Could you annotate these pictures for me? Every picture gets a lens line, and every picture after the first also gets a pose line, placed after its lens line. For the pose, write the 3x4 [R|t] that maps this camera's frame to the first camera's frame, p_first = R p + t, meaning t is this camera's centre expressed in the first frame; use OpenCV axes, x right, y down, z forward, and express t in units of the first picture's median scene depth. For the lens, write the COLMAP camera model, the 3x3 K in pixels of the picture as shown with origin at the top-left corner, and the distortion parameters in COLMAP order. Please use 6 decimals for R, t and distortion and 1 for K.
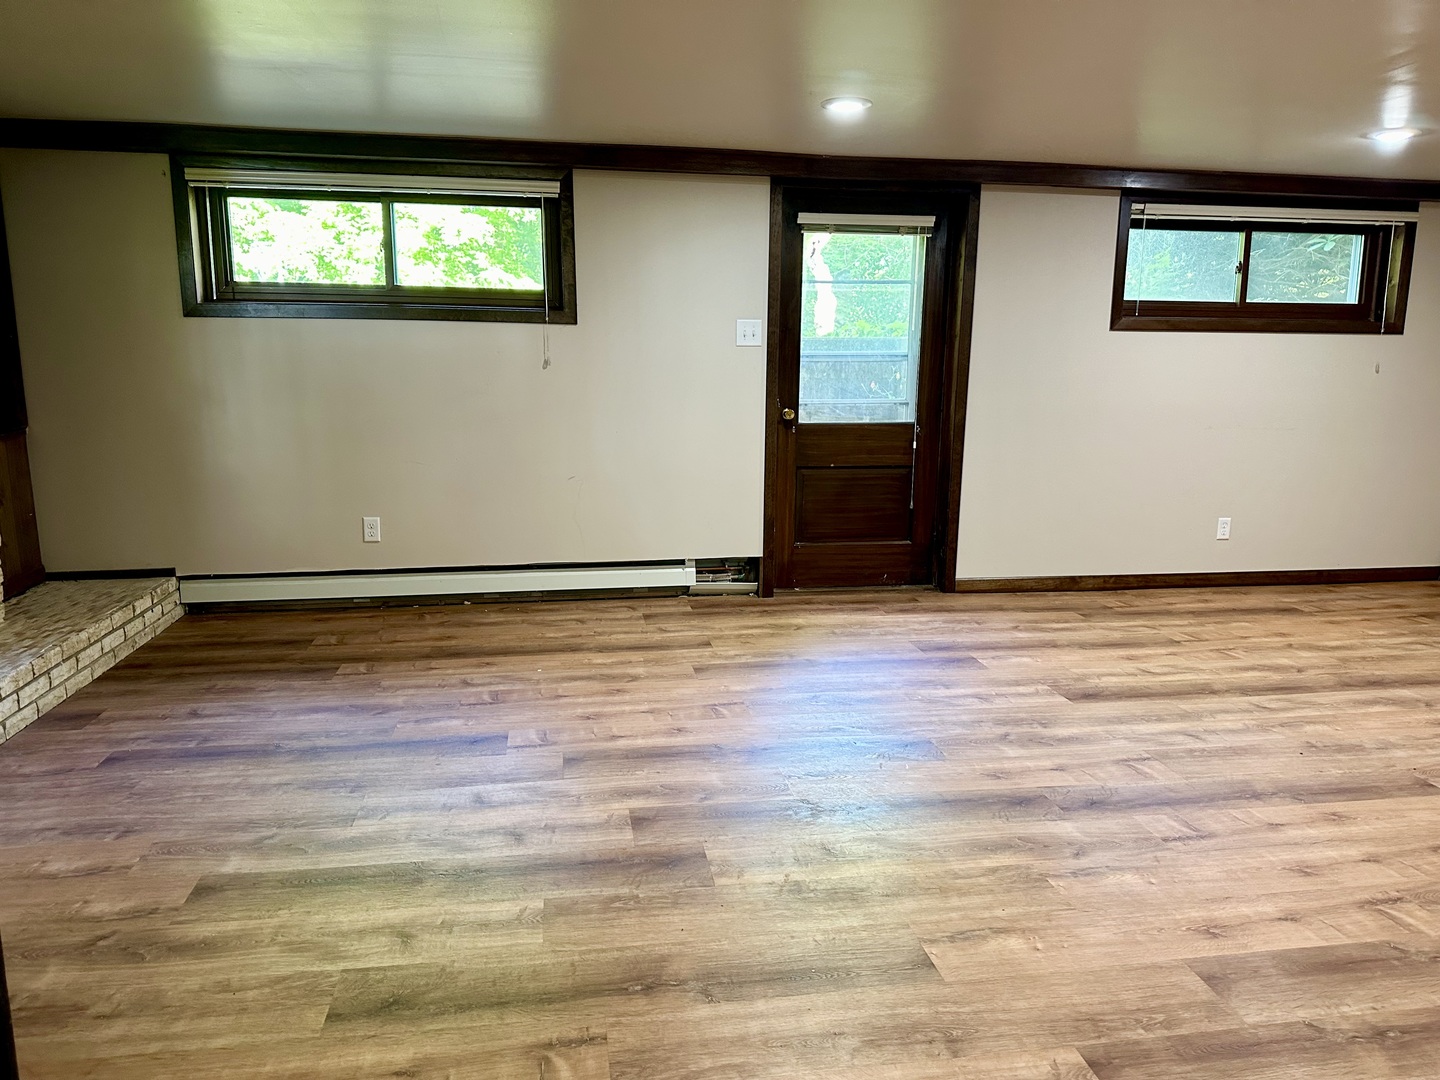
lens RADIAL K [[1006.6, 0, 718.6], [0, 1006.6, 556.8], [0, 0, 1]] dist [0.080243, -0.130094]
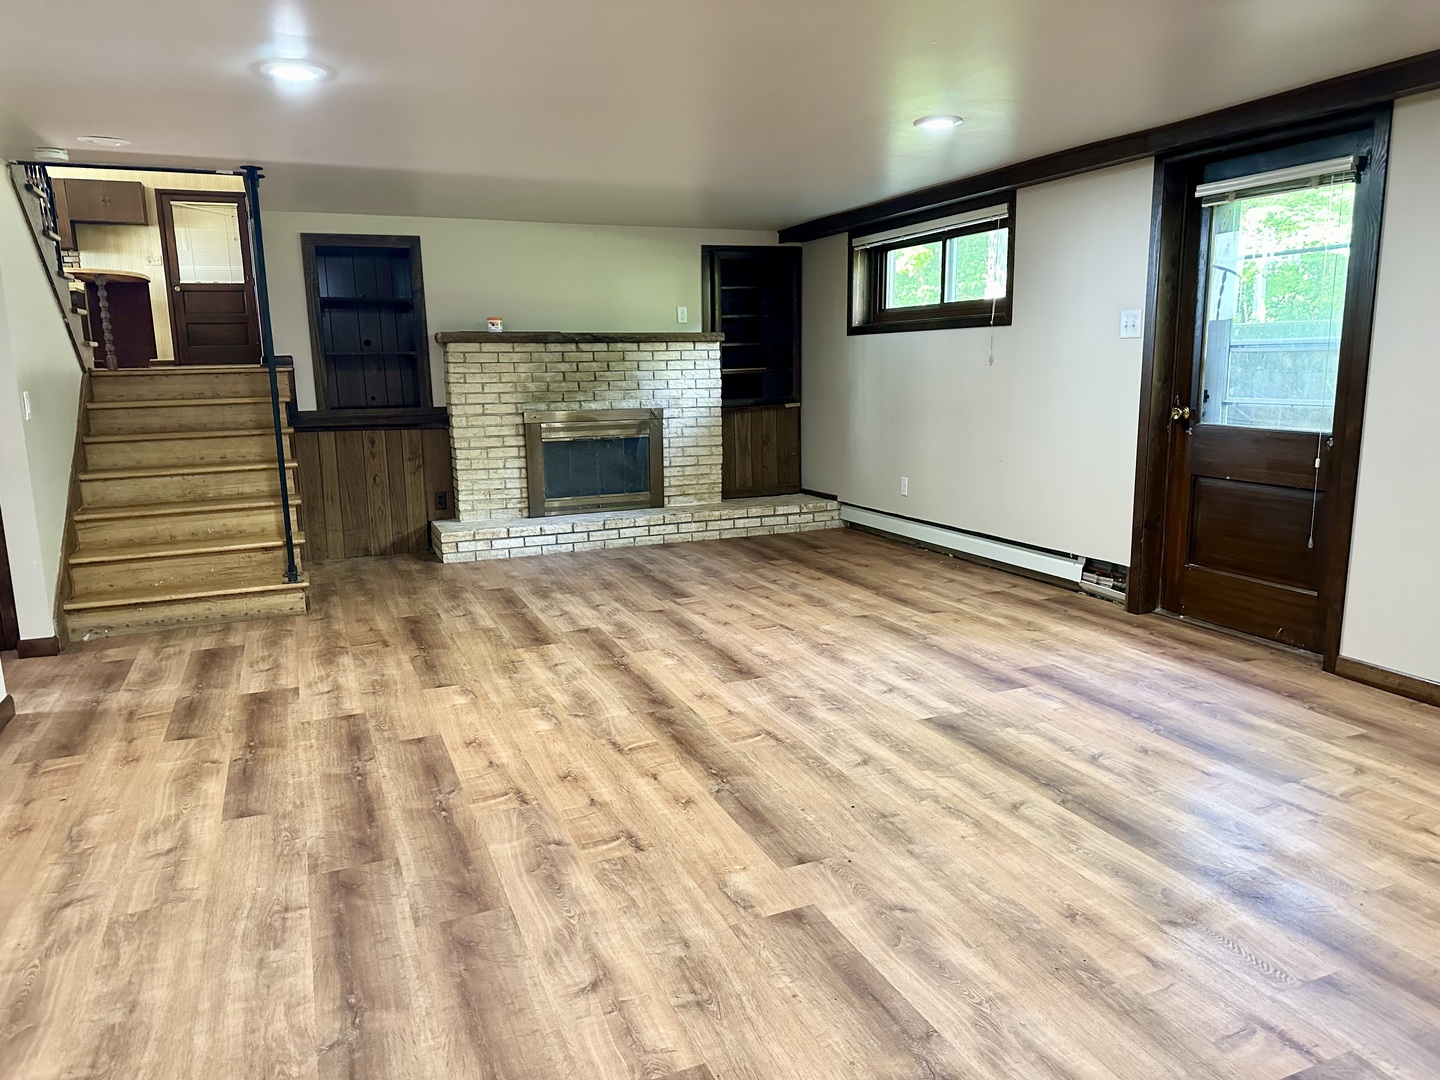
lens RADIAL K [[1031.0, 0, 720.0], [0, 1031.0, 540.0], [0, 0, 1]] dist [0.129076, -0.120690]
pose [[0.220795, 0.159153, -0.962247, 1.075379], [-0.167697, 0.978098, 0.123295, -0.097783], [0.960795, 0.134144, 0.242649, 0.496423]]
